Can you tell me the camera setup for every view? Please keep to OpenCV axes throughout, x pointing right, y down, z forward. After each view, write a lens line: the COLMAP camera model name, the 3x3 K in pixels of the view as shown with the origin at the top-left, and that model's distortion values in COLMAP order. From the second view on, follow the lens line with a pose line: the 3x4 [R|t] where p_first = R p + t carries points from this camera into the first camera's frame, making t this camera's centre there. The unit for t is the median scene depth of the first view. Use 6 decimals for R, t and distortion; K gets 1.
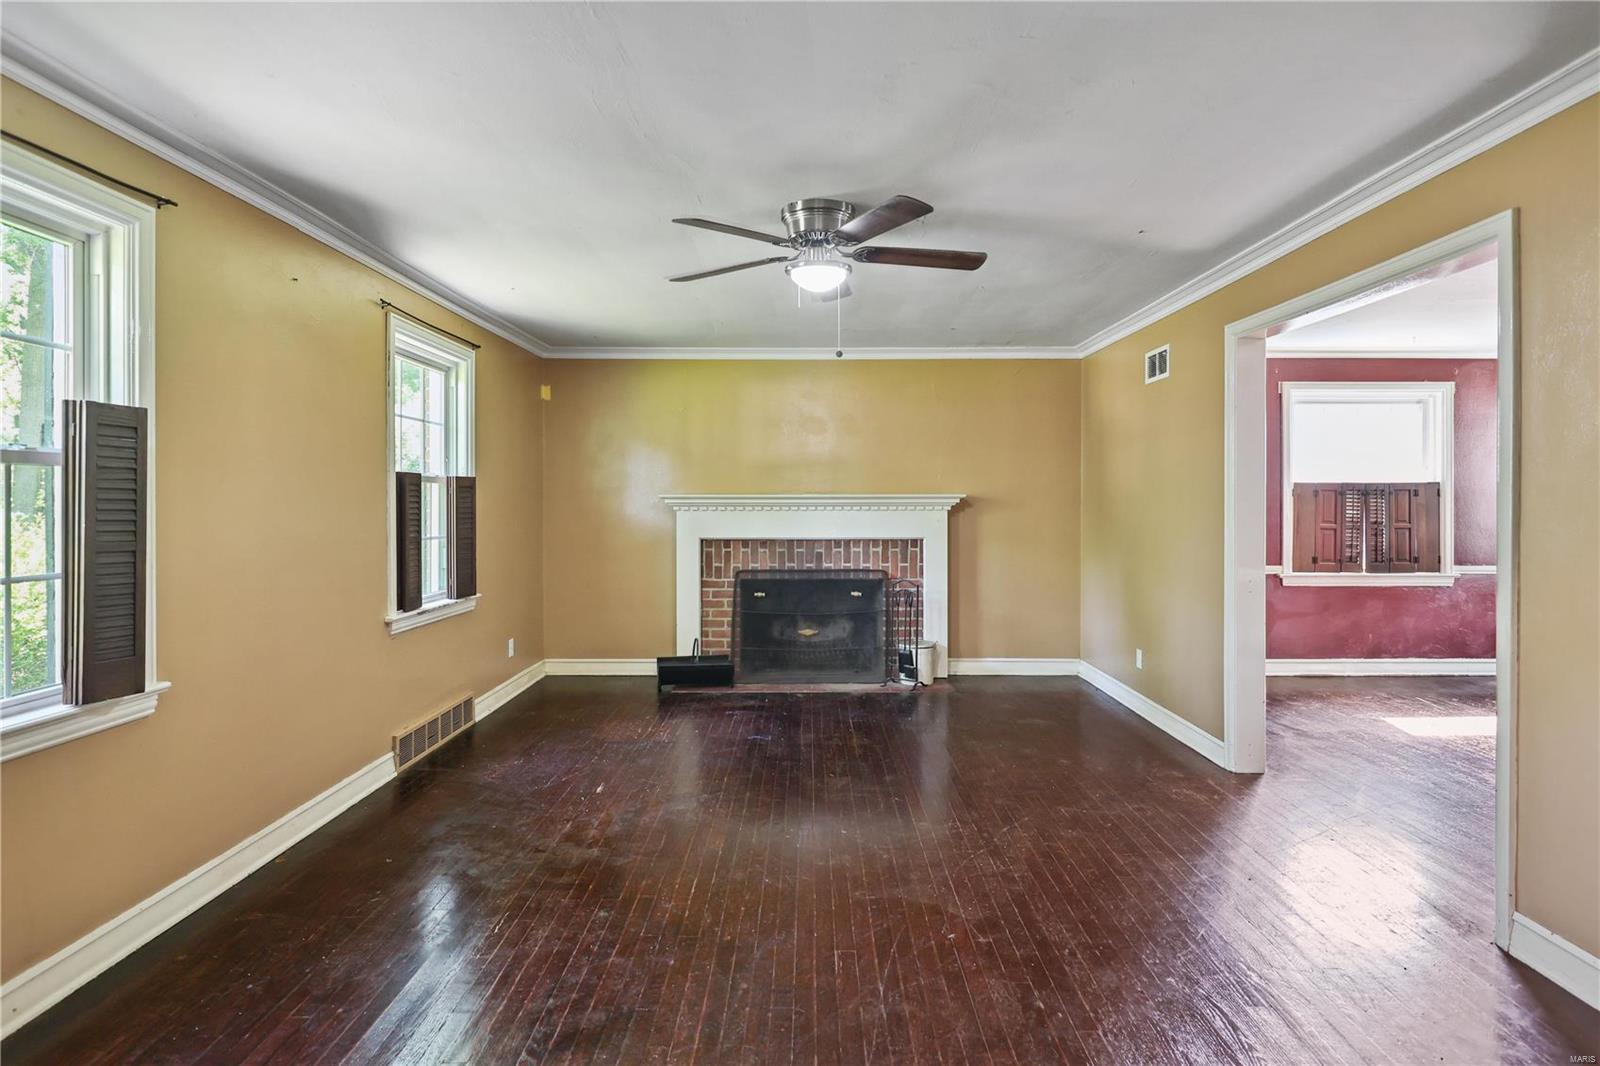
lens RADIAL K [[855.6, 0, 809.1], [0, 855.6, 511.9], [0, 0, 1]] dist [-0.001433, -0.000838]
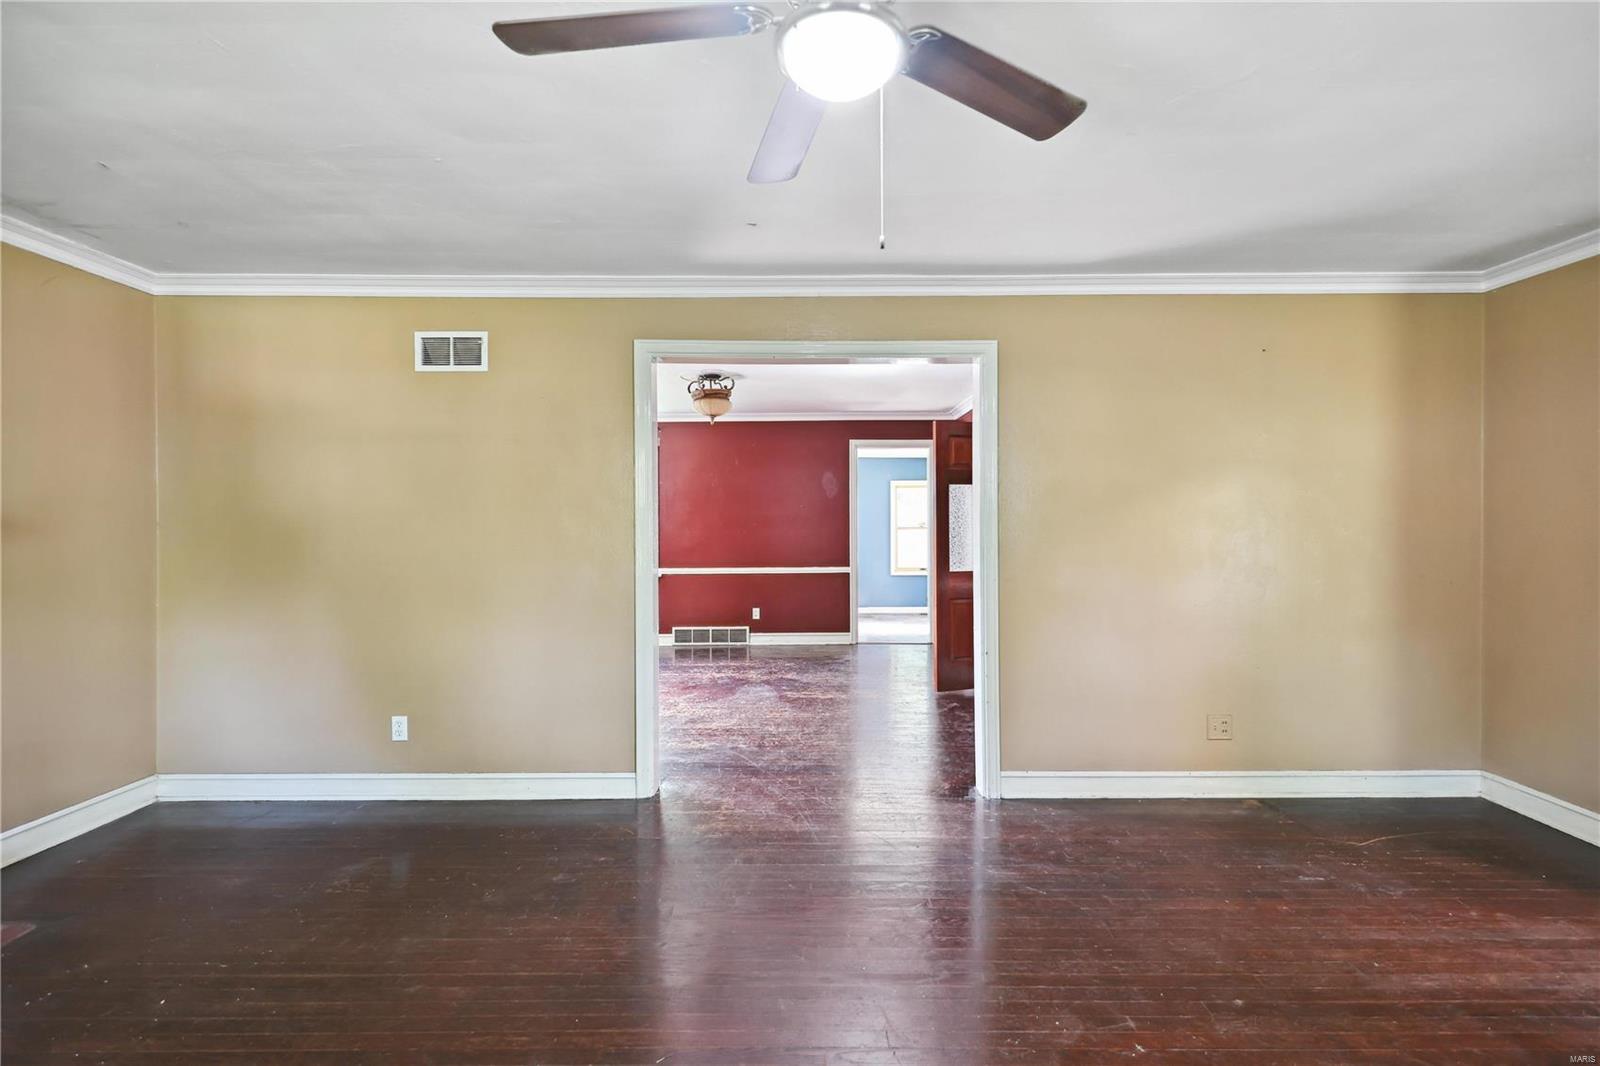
lens RADIAL K [[725.0, 0, 805.6], [0, 725.0, 513.6], [0, 0, 1]] dist [-0.000940, -0.000109]
pose [[-0.003899, 0.005075, 0.999980, -0.557899], [0.014911, 0.999876, -0.005016, -0.023723], [-0.999881, 0.014891, -0.003974, 1.371445]]
